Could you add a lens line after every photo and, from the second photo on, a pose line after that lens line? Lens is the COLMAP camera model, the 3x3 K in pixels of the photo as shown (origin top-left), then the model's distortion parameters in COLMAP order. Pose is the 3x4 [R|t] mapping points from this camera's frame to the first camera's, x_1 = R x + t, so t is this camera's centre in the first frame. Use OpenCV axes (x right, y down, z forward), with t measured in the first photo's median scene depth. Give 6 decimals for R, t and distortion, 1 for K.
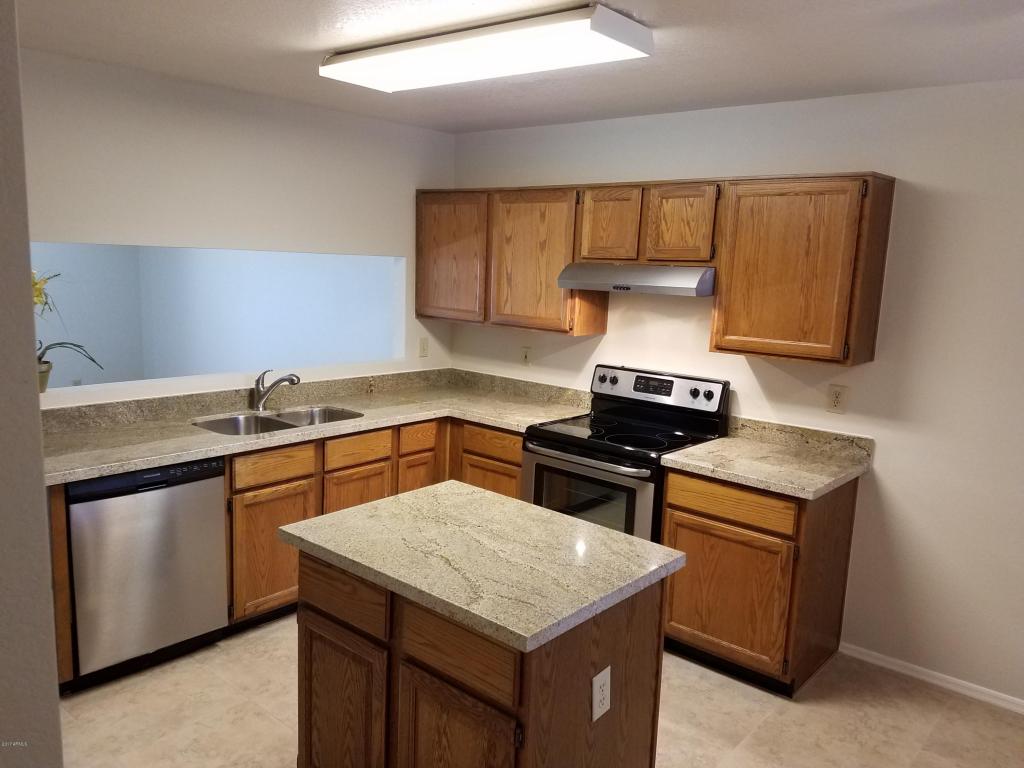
lens RADIAL K [[783.4, 0, 515.2], [0, 783.4, 387.4], [0, 0, 1]] dist [0.160250, -0.215656]
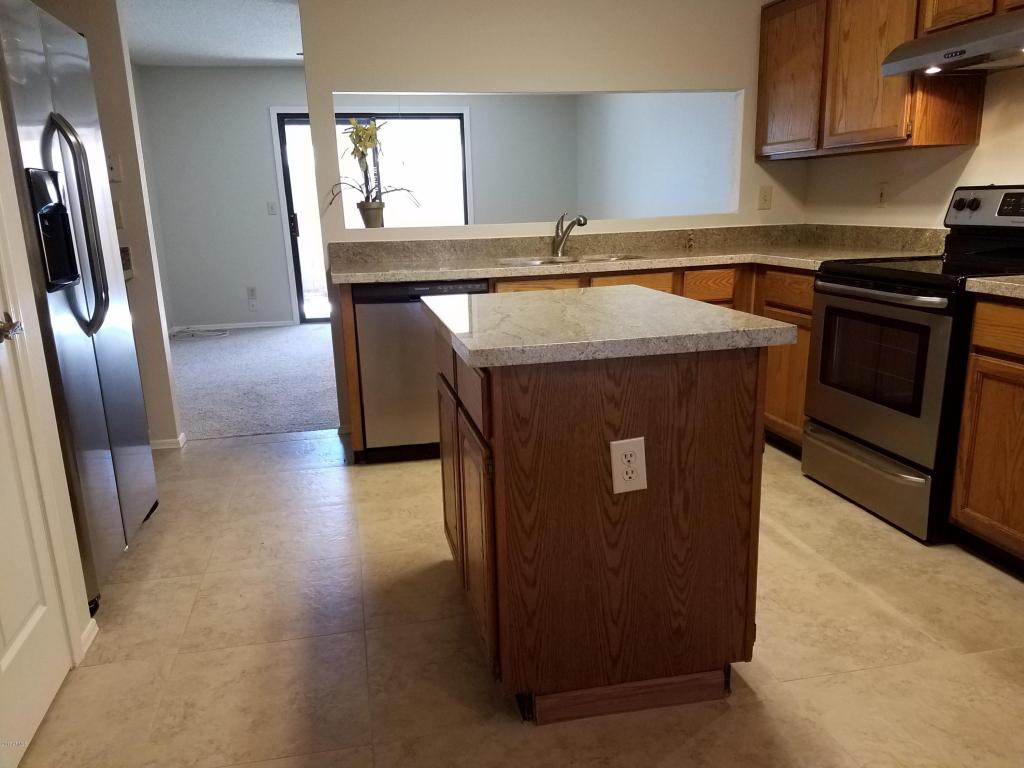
lens RADIAL K [[783.4, 0, 501.2], [0, 783.4, 409.1], [0, 0, 1]] dist [0.160250, -0.215656]
pose [[0.790565, 0.093780, -0.605155, 0.283294], [-0.039580, 0.993963, 0.102325, 0.136555], [0.611098, -0.056943, 0.789504, 0.145068]]
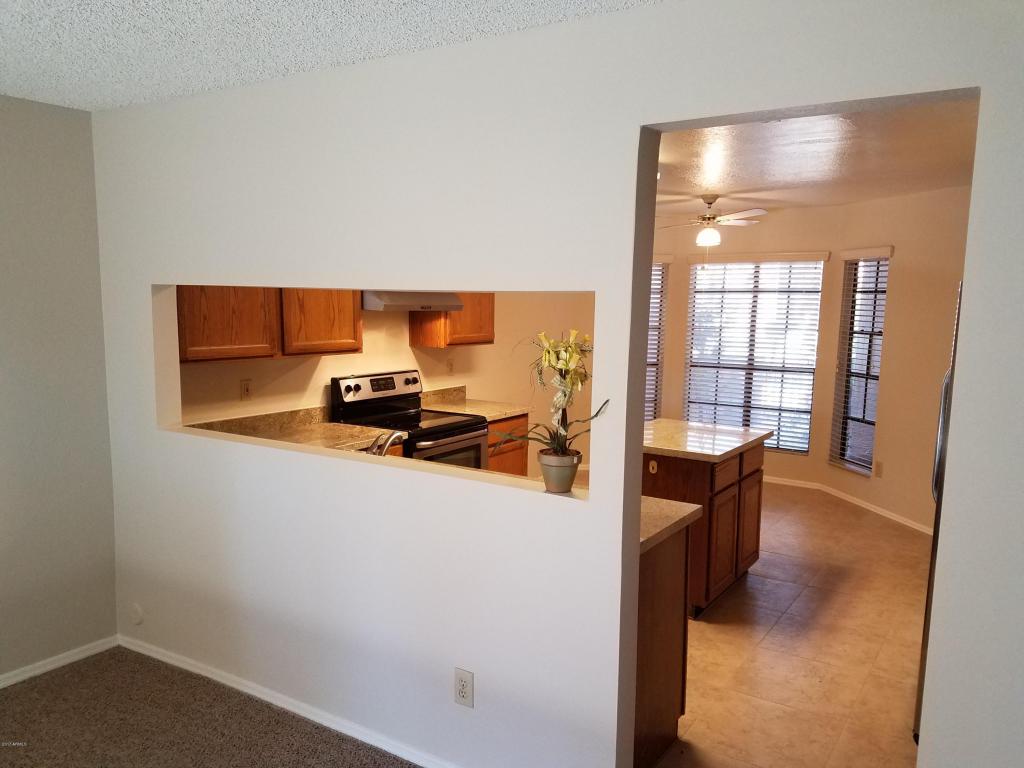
lens RADIAL K [[783.4, 0, 520.8], [0, 783.4, 404.3], [0, 0, 1]] dist [0.160250, -0.215656]
pose [[-0.136099, -0.175597, 0.975009, -1.192961], [0.142008, 0.970546, 0.194616, -0.202538], [-0.980465, 0.164946, -0.107154, 1.010299]]
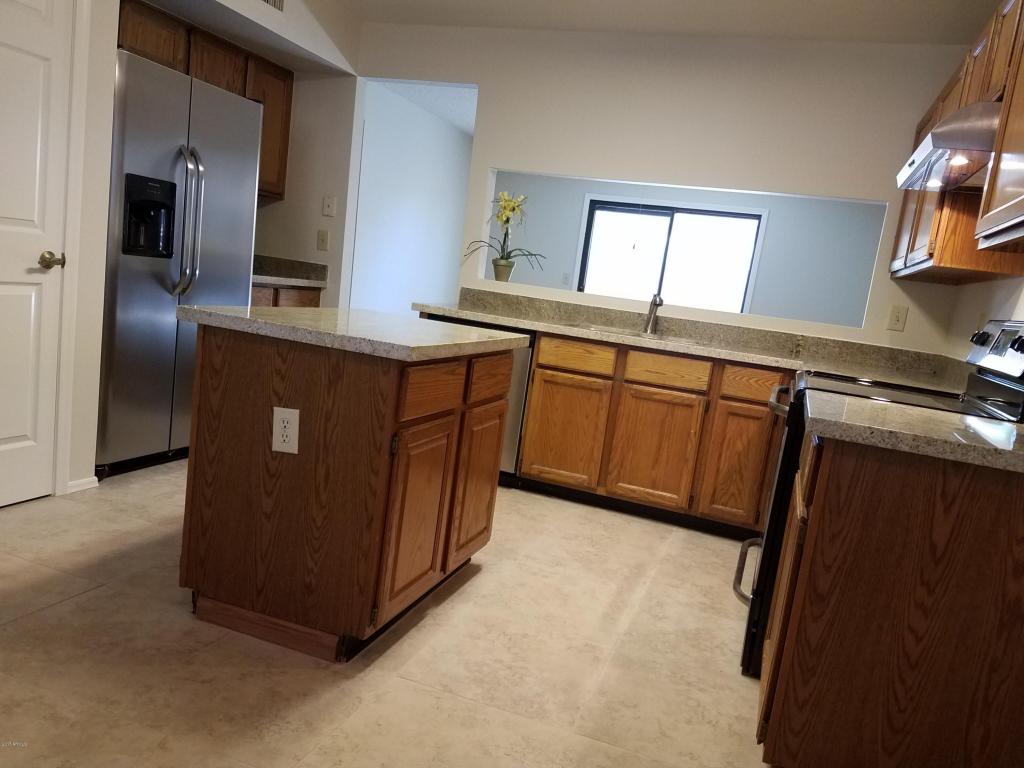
lens RADIAL K [[783.4, 0, 514.3], [0, 783.4, 401.0], [0, 0, 1]] dist [0.160250, -0.215656]
pose [[0.368955, 0.155766, -0.916302, 0.661430], [-0.267255, 0.962002, 0.055922, 0.116226], [0.890195, 0.224254, 0.396565, 0.476046]]
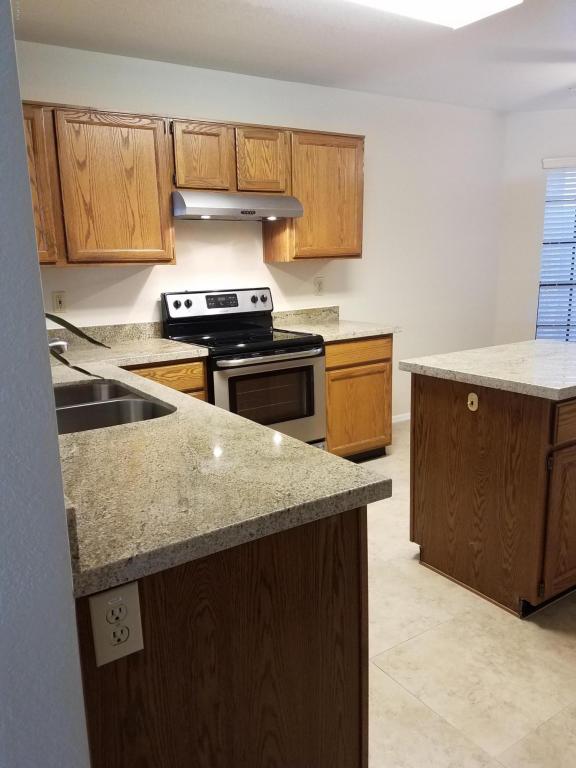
lens RADIAL K [[587.6, 0, 275.8], [0, 587.6, 388.1], [0, 0, 1]] dist [0.160250, -0.215656]
pose [[0.280223, -0.251044, 0.926527, -0.752031], [0.196403, 0.959773, 0.200651, -0.043673], [-0.939628, 0.125746, 0.318256, 0.706530]]
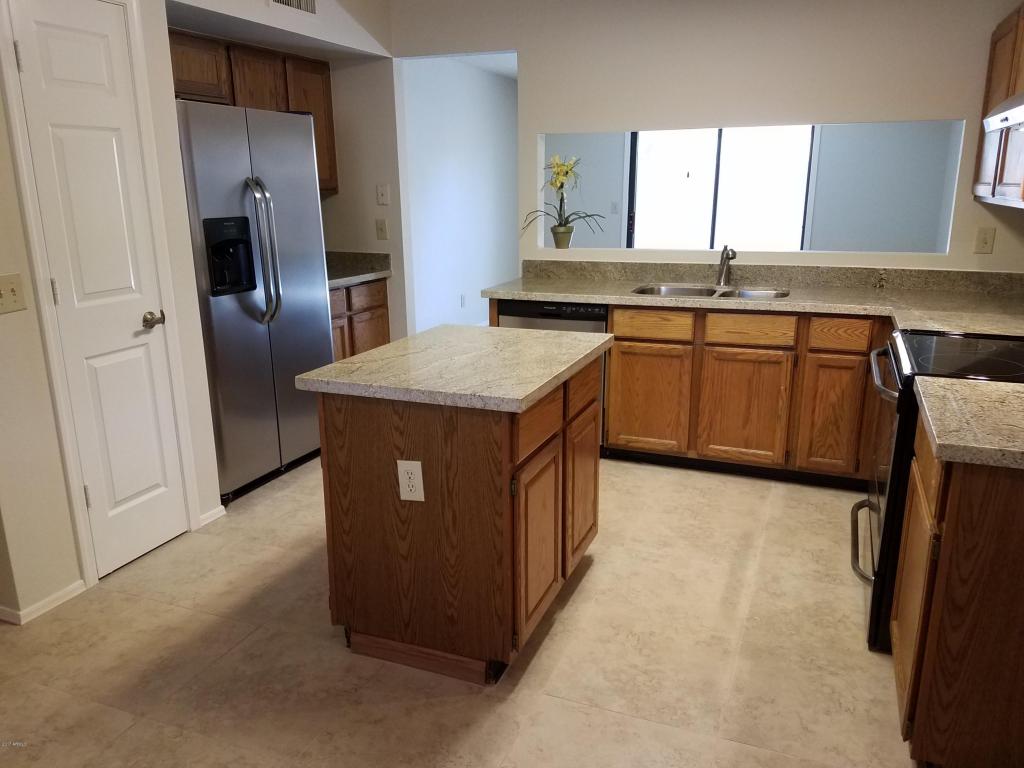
lens RADIAL K [[783.4, 0, 510.0], [0, 783.4, 395.1], [0, 0, 1]] dist [0.160250, -0.215656]
pose [[0.325263, 0.206236, -0.922860, 0.648312], [-0.135575, 0.976016, 0.170331, 0.032319], [0.935854, 0.069714, 0.345422, 0.417631]]
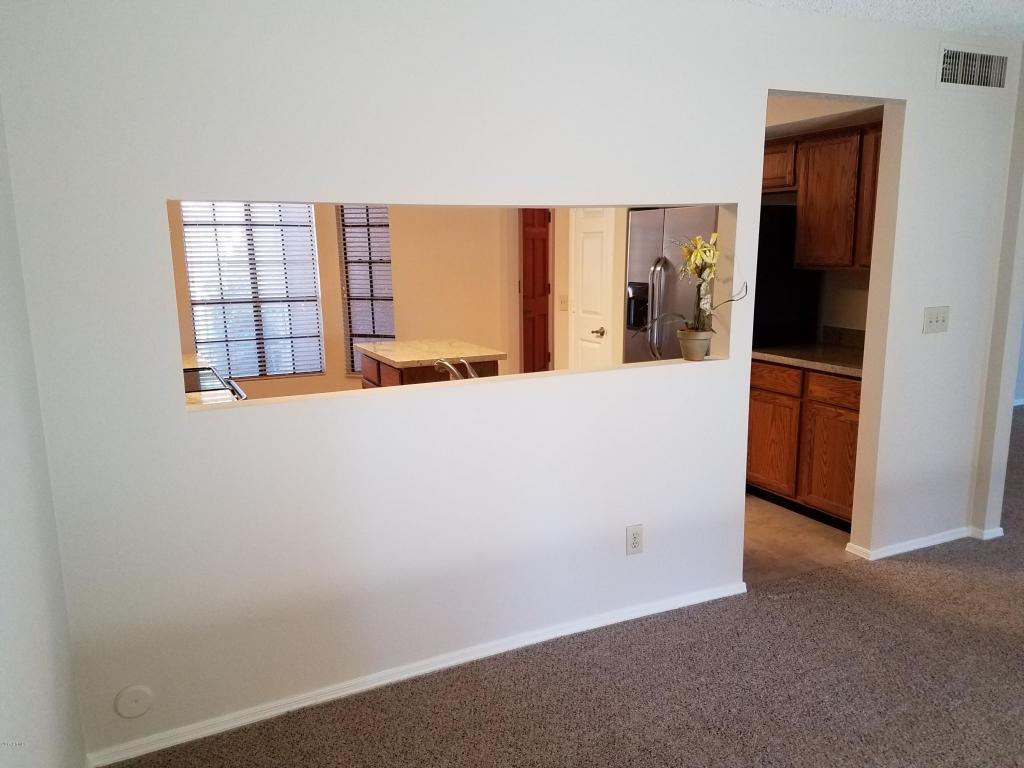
lens RADIAL K [[783.4, 0, 495.8], [0, 783.4, 394.5], [0, 0, 1]] dist [0.160250, -0.215656]
pose [[-0.918298, -0.101587, 0.382634, -0.686505], [0.041537, 0.936458, 0.348311, -0.282730], [-0.393705, 0.335747, -0.855728, 1.803932]]
